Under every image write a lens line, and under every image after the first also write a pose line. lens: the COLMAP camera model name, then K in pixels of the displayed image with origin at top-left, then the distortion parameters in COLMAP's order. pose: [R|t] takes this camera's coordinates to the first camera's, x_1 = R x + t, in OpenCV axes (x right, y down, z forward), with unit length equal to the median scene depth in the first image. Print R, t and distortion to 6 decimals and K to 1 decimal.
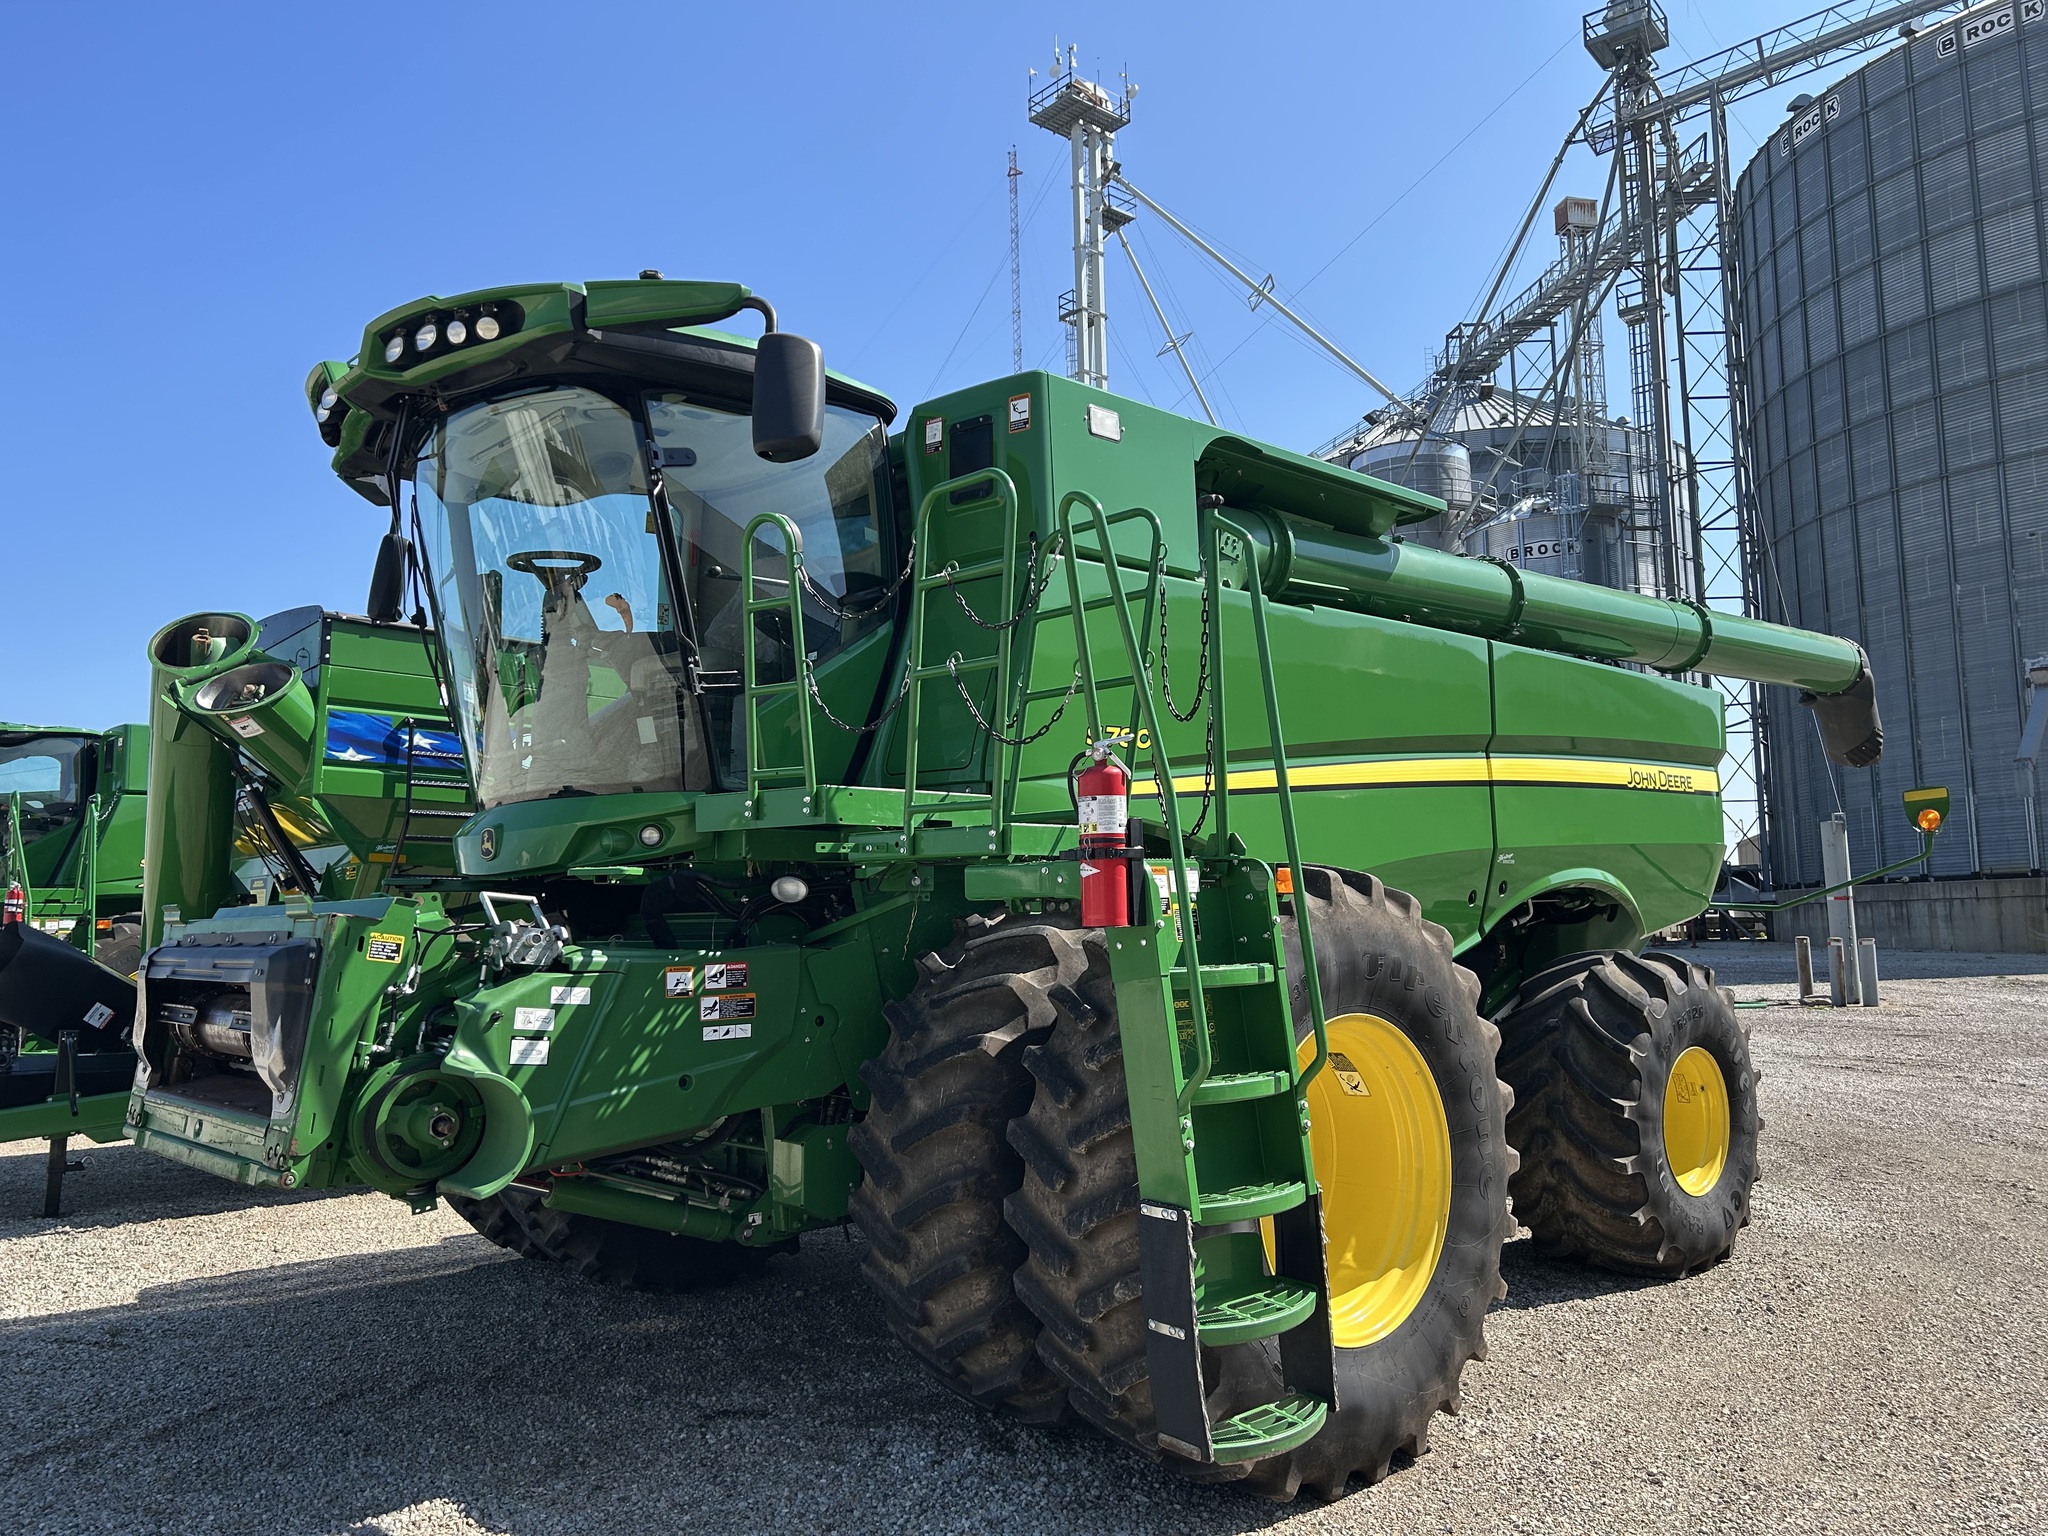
lens RADIAL K [[1552.1, 0, 1024.0], [0, 1552.1, 768.0], [0, 0, 1]] dist [0.066157, -0.066250]
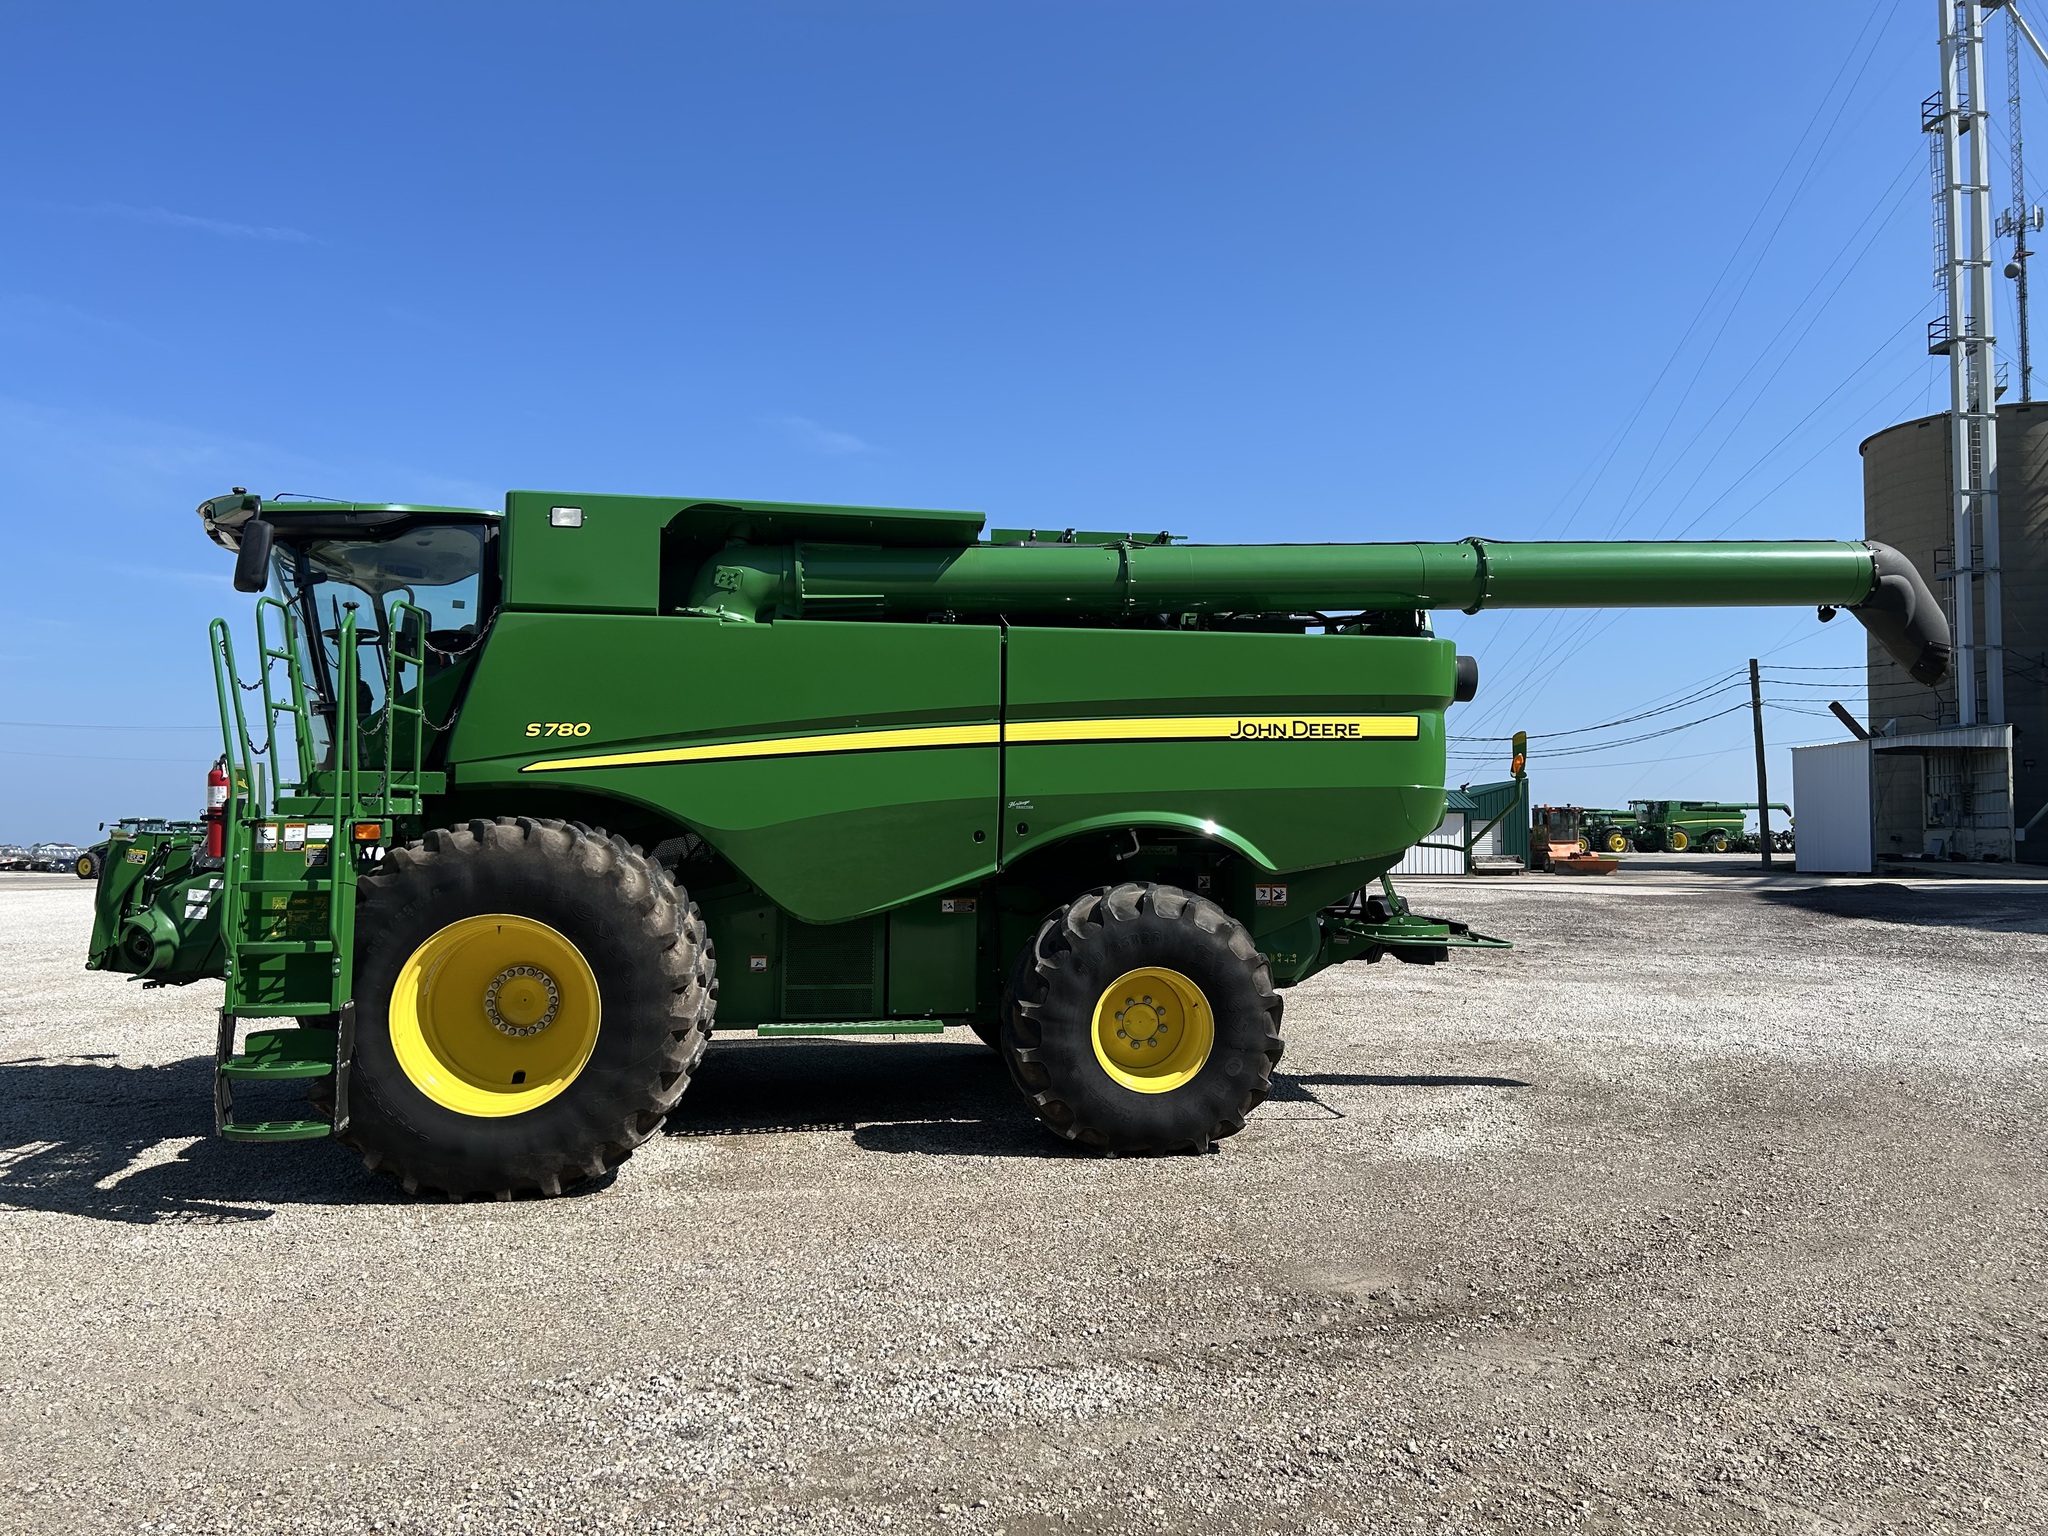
lens RADIAL K [[1552.1, 0, 1024.0], [0, 1552.1, 768.0], [0, 0, 1]] dist [0.066157, -0.066250]
pose [[0.822593, -0.005300, -0.568607, 0.137210], [0.039645, 0.998058, 0.048051, -0.004017], [0.567248, -0.062069, 0.821205, 0.000396]]
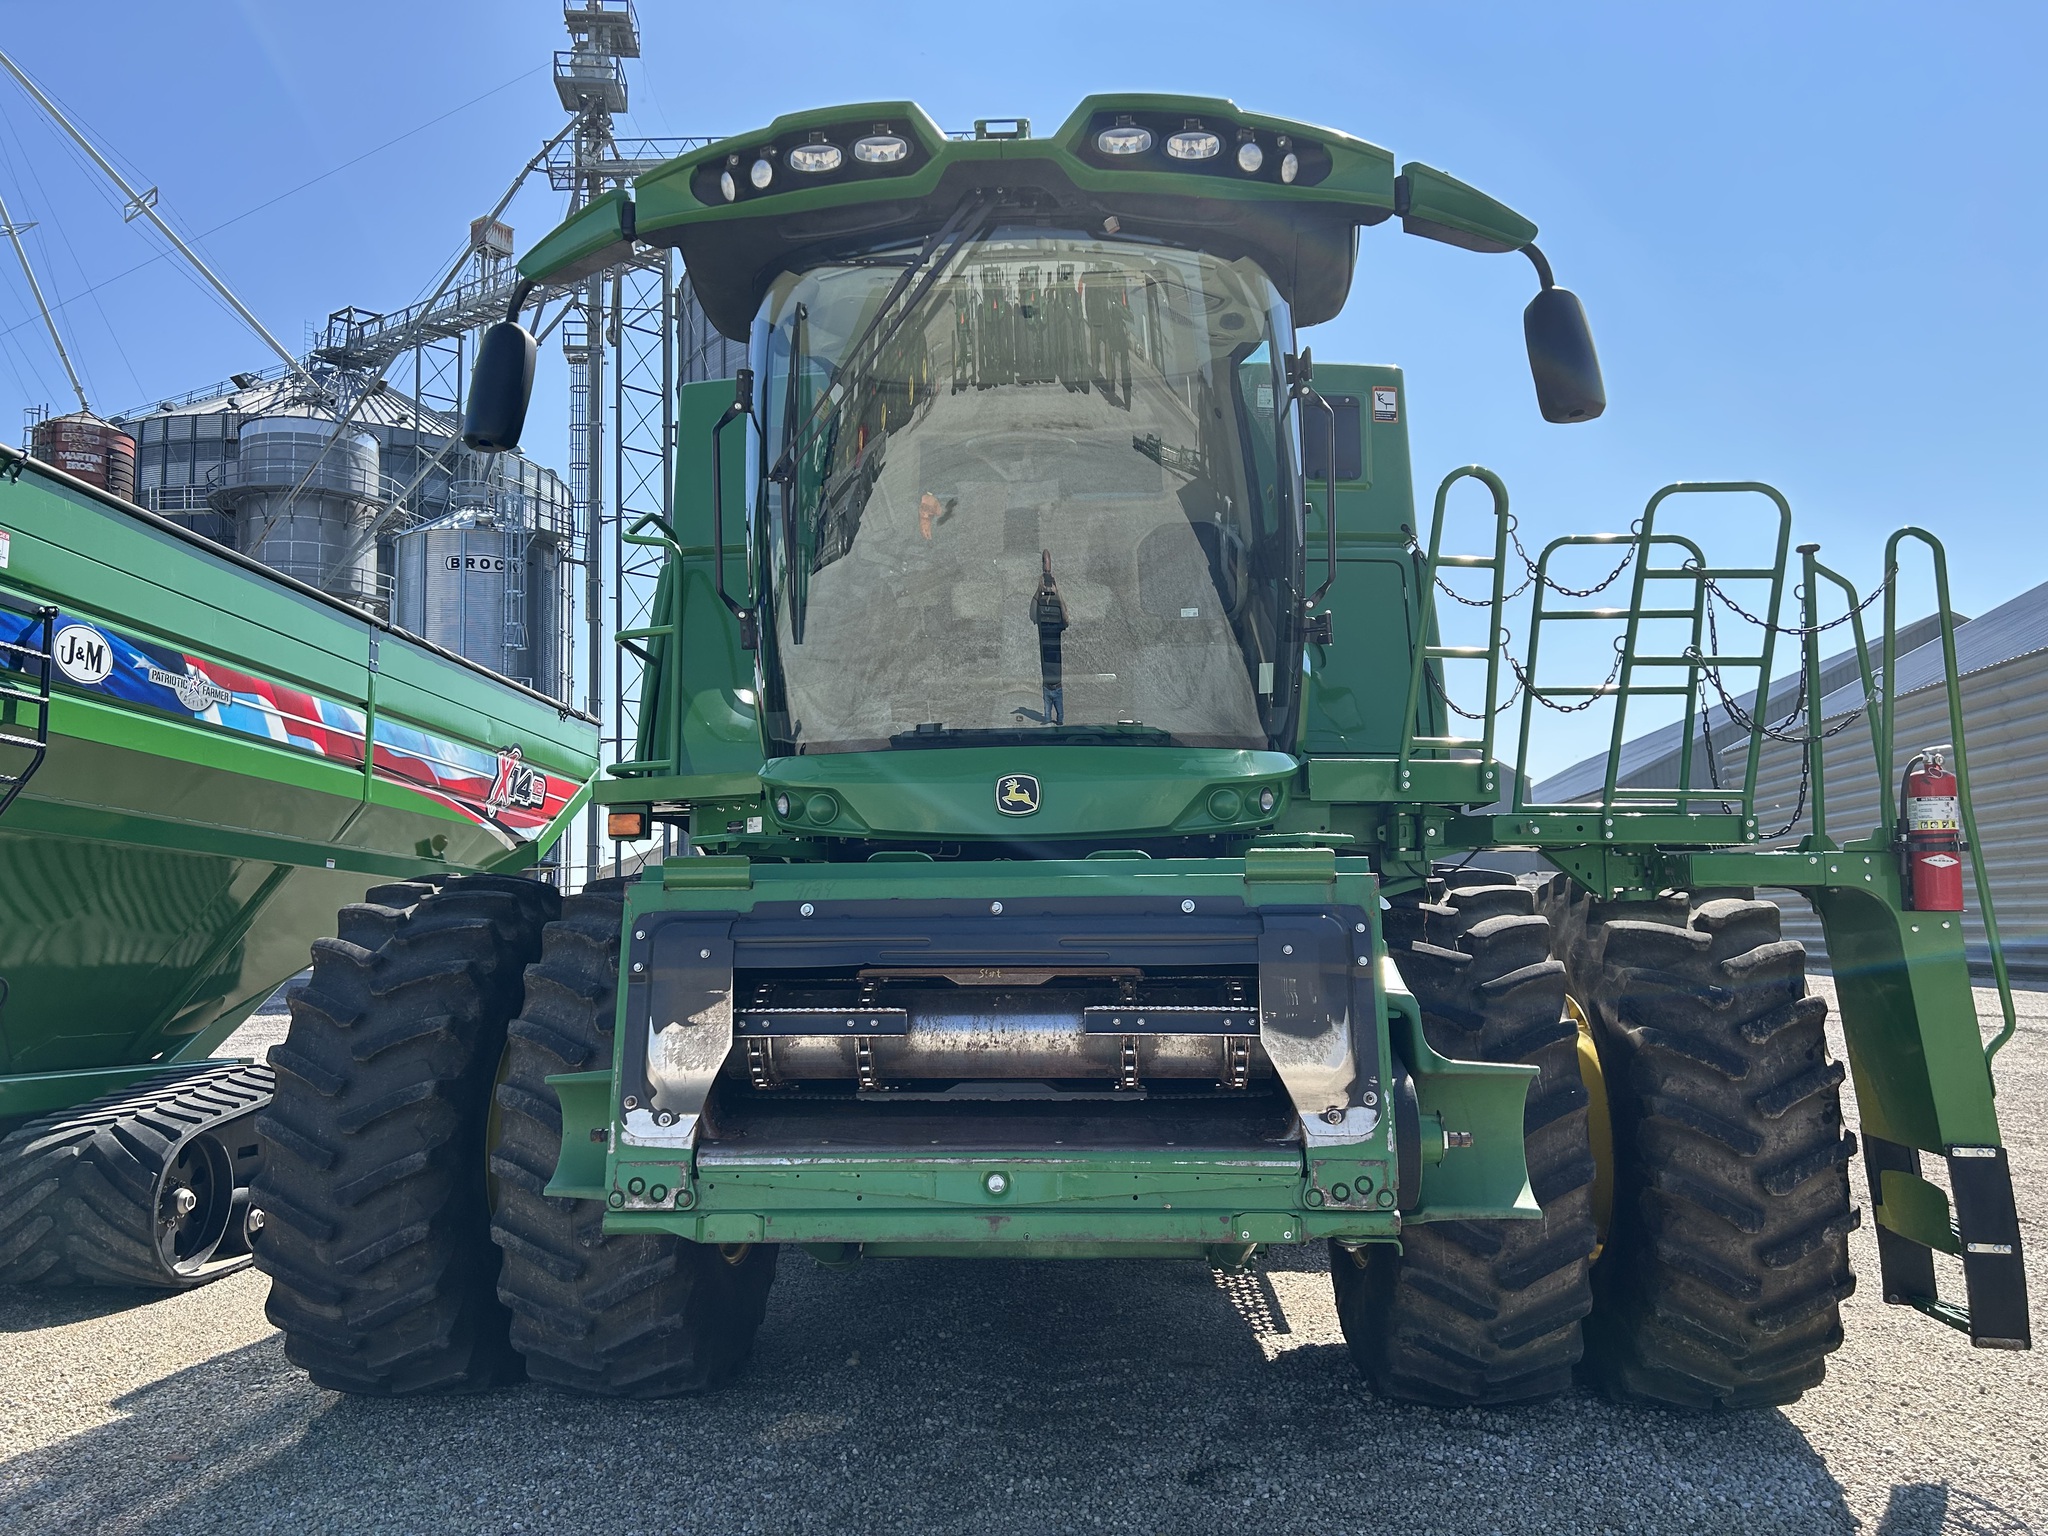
lens RADIAL K [[1562.1, 0, 1036.4], [0, 1562.1, 779.5], [0, 0, 1]] dist [0.007768, 0.001688]
pose [[0.711691, 0.080080, 0.697914, -0.091956], [-0.074177, 0.996494, -0.038699, 0.007361], [-0.698566, -0.024227, 0.715136, 0.047272]]
